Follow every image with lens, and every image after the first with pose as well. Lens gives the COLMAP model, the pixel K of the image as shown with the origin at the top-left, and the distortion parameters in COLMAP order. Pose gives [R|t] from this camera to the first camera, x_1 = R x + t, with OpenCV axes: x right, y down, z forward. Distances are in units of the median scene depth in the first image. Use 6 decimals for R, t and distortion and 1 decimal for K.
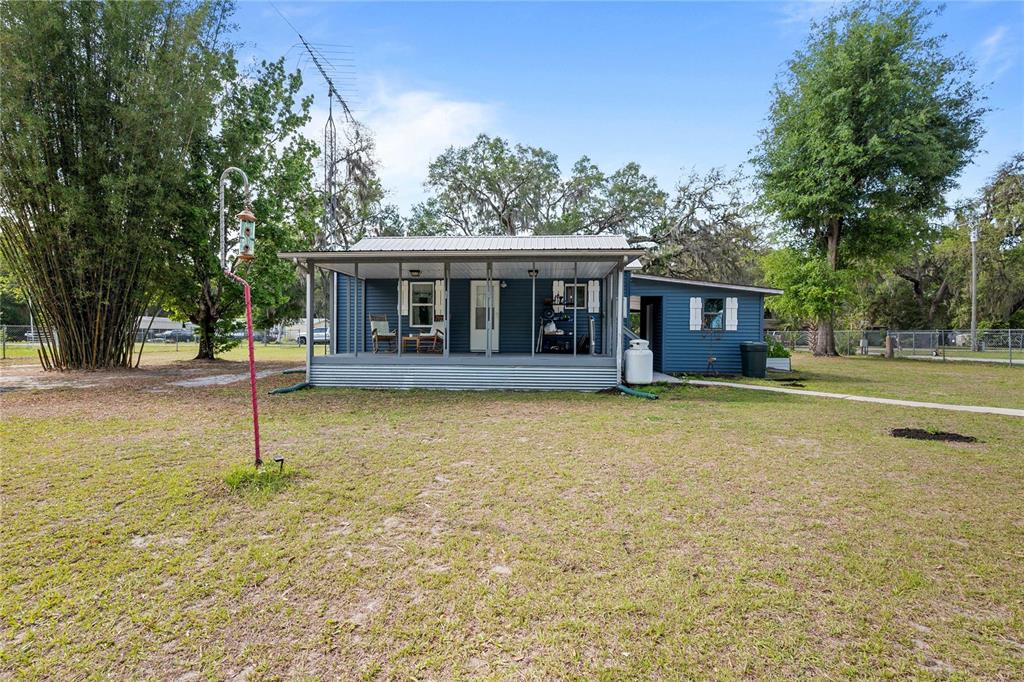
lens RADIAL K [[460.4, 0, 512.0], [0, 460.4, 341.0], [0, 0, 1]] dist [0.000214, 0.000188]
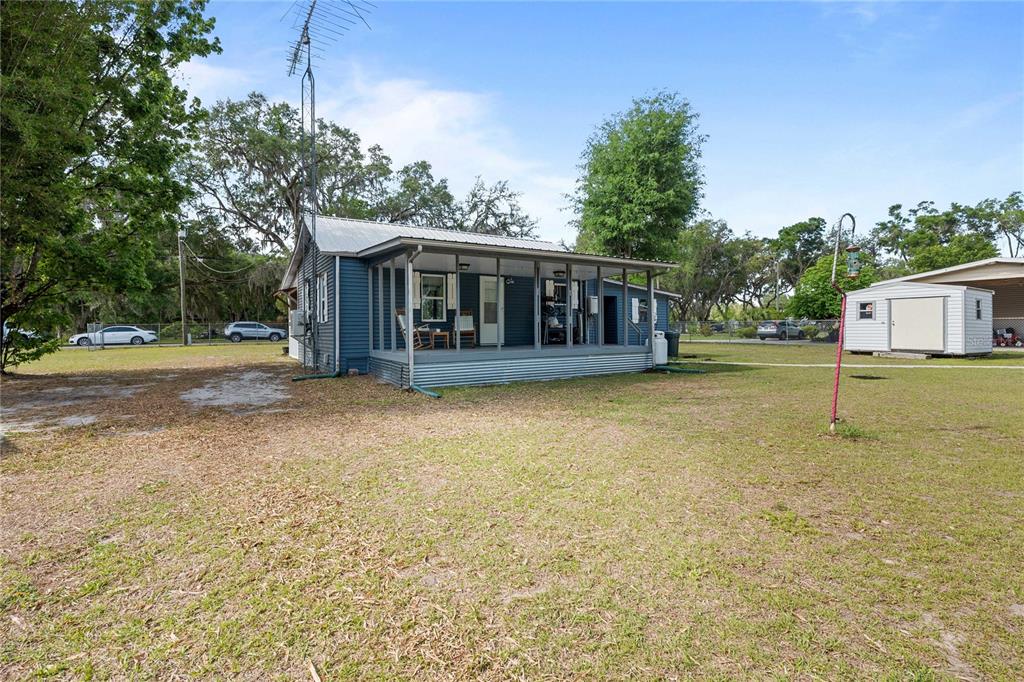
lens RADIAL K [[460.6, 0, 511.2], [0, 460.6, 325.4], [0, 0, 1]] dist [0.001816, 0.000114]
pose [[0.815585, -0.009224, 0.578564, -0.621518], [0.017033, 0.999822, -0.008071, -0.012060], [-0.578387, 0.016437, 0.815597, 0.133984]]
